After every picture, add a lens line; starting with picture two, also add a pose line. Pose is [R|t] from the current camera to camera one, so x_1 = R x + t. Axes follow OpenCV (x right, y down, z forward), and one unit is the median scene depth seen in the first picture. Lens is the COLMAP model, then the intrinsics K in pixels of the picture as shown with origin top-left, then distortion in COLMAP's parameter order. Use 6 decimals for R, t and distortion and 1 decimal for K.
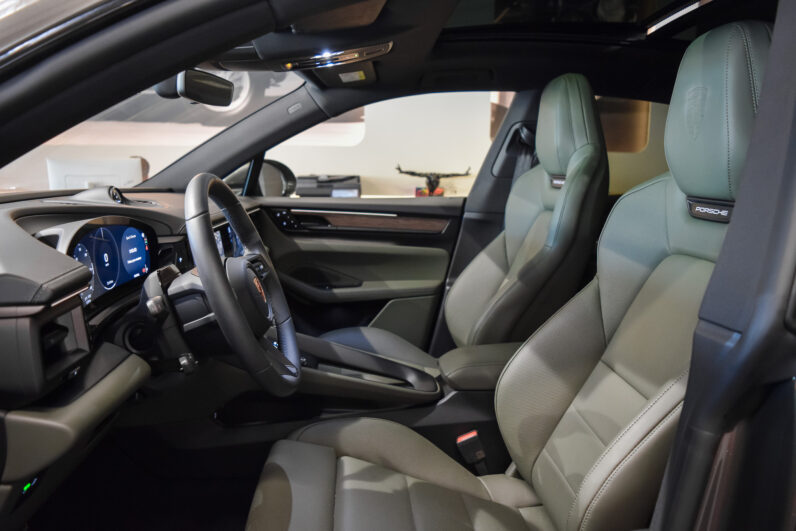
lens RADIAL K [[618.5, 0, 400.4], [0, 618.5, 262.6], [0, 0, 1]] dist [-0.096209, 0.021020]
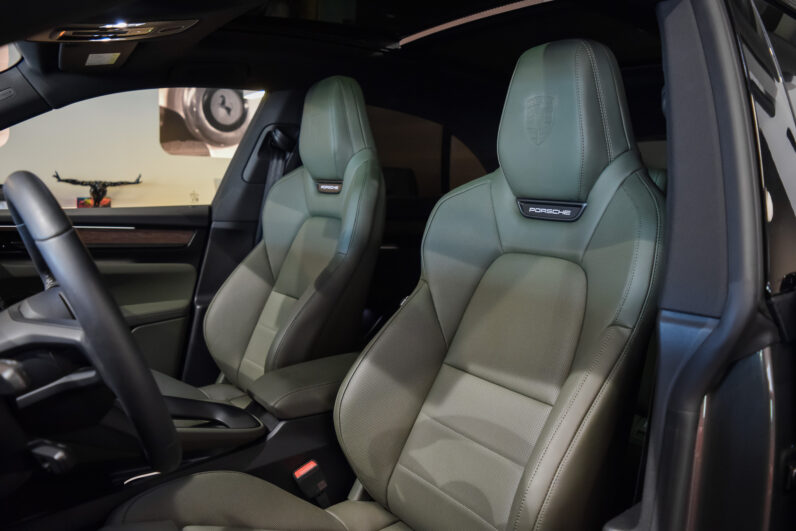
lens RADIAL K [[618.5, 0, 394.7], [0, 618.5, 264.9], [0, 0, 1]] dist [-0.096209, 0.021020]
pose [[0.849208, -0.063116, 0.524273, -0.185745], [0.068247, 0.997623, 0.009556, -0.011672], [-0.523630, 0.027665, 0.851496, 0.128662]]
